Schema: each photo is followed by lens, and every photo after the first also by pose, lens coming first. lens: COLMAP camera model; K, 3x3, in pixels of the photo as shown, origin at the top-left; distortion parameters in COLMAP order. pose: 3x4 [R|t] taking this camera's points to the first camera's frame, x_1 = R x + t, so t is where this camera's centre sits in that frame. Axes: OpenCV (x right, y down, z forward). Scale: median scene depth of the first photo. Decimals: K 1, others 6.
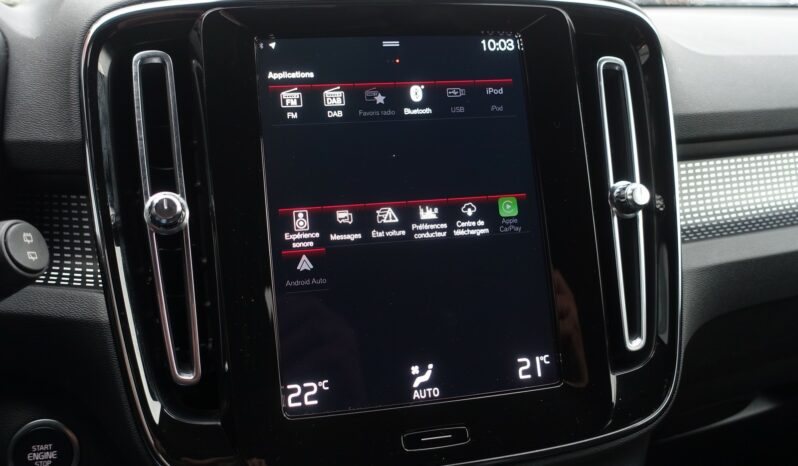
lens RADIAL K [[737.1, 0, 403.1], [0, 737.1, 233.8], [0, 0, 1]] dist [0.003036, 0.000000]
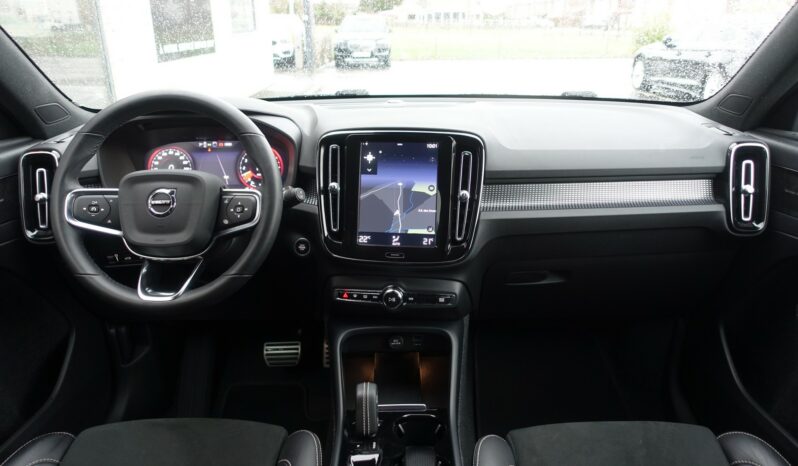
lens RADIAL K [[546.7, 0, 400.6], [0, 546.7, 231.2], [0, 0, 1]] dist [-0.008362, 0.005505]
pose [[0.940899, 0.123680, -0.315296, 0.894225], [-0.092566, 0.989401, 0.111876, -0.148918], [0.325792, -0.076078, 0.942376, -1.531203]]
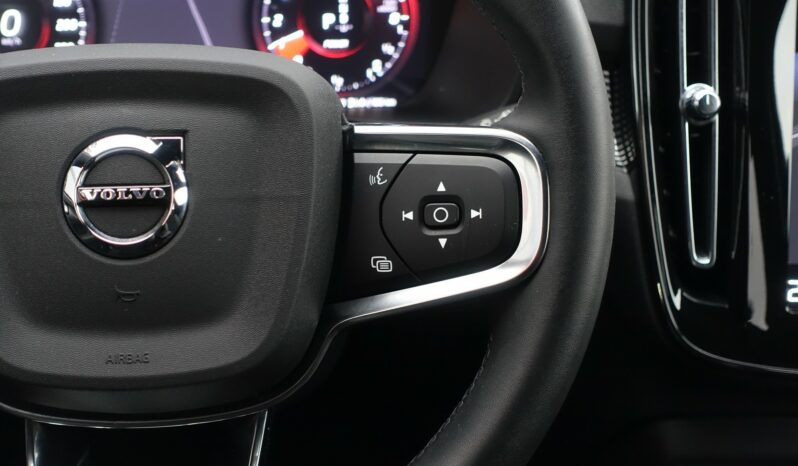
lens RADIAL K [[1235.0, 0, 419.0], [0, 1235.0, 237.8], [0, 0, 1]] dist [-0.070910, 0.000000]
pose [[0.971312, 0.131588, -0.198086, -0.318158], [-0.093545, 0.977226, 0.190468, -0.129950], [0.218638, -0.166474, 0.961501, -0.745139]]
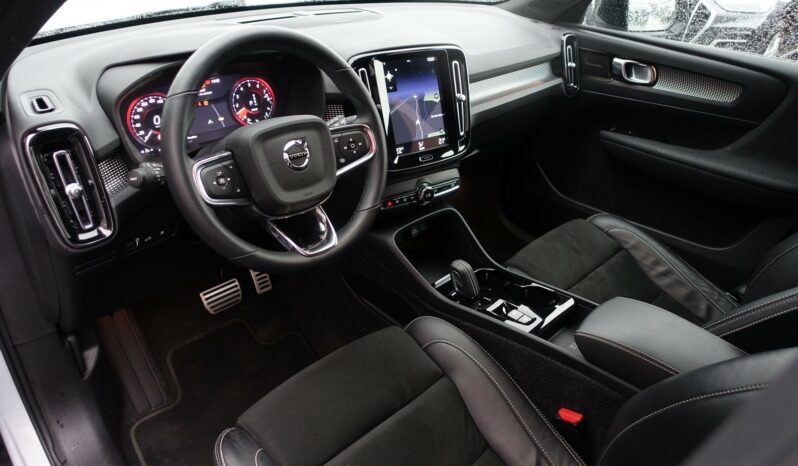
lens RADIAL K [[546.7, 0, 401.1], [0, 546.7, 230.3], [0, 0, 1]] dist [-0.008362, 0.005505]
pose [[0.907485, -0.143806, 0.394703, -1.398992], [0.023859, 0.955708, 0.293347, -0.263976], [-0.419406, -0.256791, 0.870722, -1.834803]]
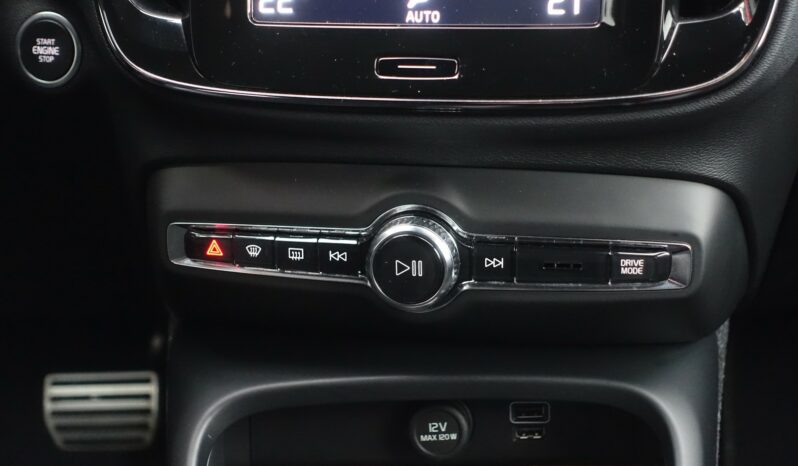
lens RADIAL K [[1235.0, 0, 397.8], [0, 1235.0, 233.1], [0, 0, 1]] dist [-0.070910, 0.000000]
pose [[0.913492, 0.158099, -0.374882, 0.543037], [-0.058998, 0.963147, 0.262425, 0.092982], [0.402556, -0.217606, 0.889155, -0.250489]]
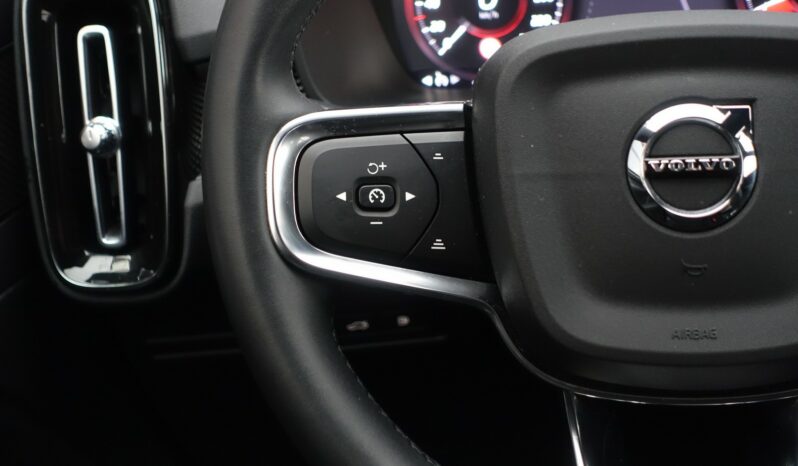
lens RADIAL K [[1235.0, 0, 401.3], [0, 1235.0, 234.1], [0, 0, 1]] dist [-0.070910, 0.000000]
pose [[0.881725, 0.141955, -0.449899, -0.555257], [-0.040310, 0.972837, 0.227955, -0.107074], [0.470037, -0.182858, 0.863497, -0.798647]]
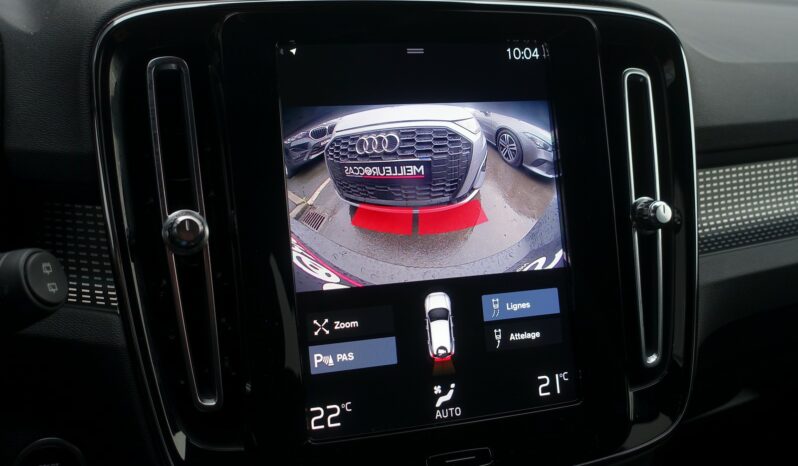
lens RADIAL K [[737.1, 0, 401.9], [0, 737.1, 232.2], [0, 0, 1]] dist [0.003036, 0.000000]
pose [[0.997856, 0.012950, 0.064147, -0.097437], [-0.017103, 0.997764, 0.064614, -0.088518], [-0.063167, -0.065572, 0.995846, 0.032679]]
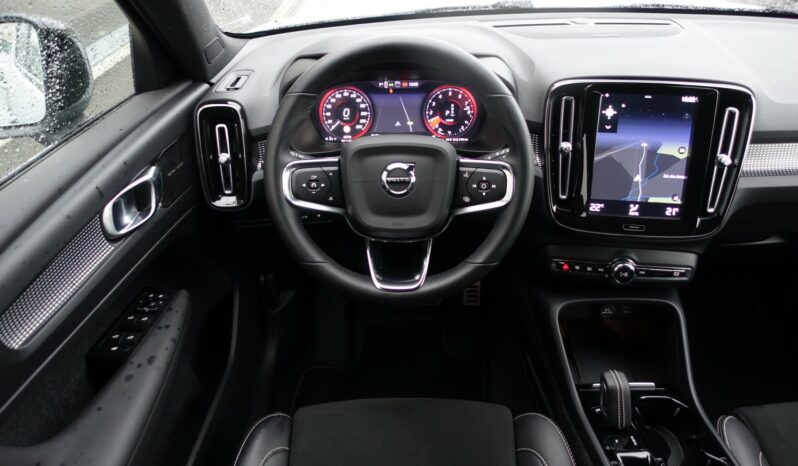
lens RADIAL K [[546.7, 0, 400.5], [0, 546.7, 232.0], [0, 0, 1]] dist [-0.008362, 0.005505]
pose [[0.939881, 0.194628, -0.280612, -0.240028], [-0.094116, 0.937504, 0.335005, -0.408416], [0.328276, -0.288455, 0.899460, -1.494014]]
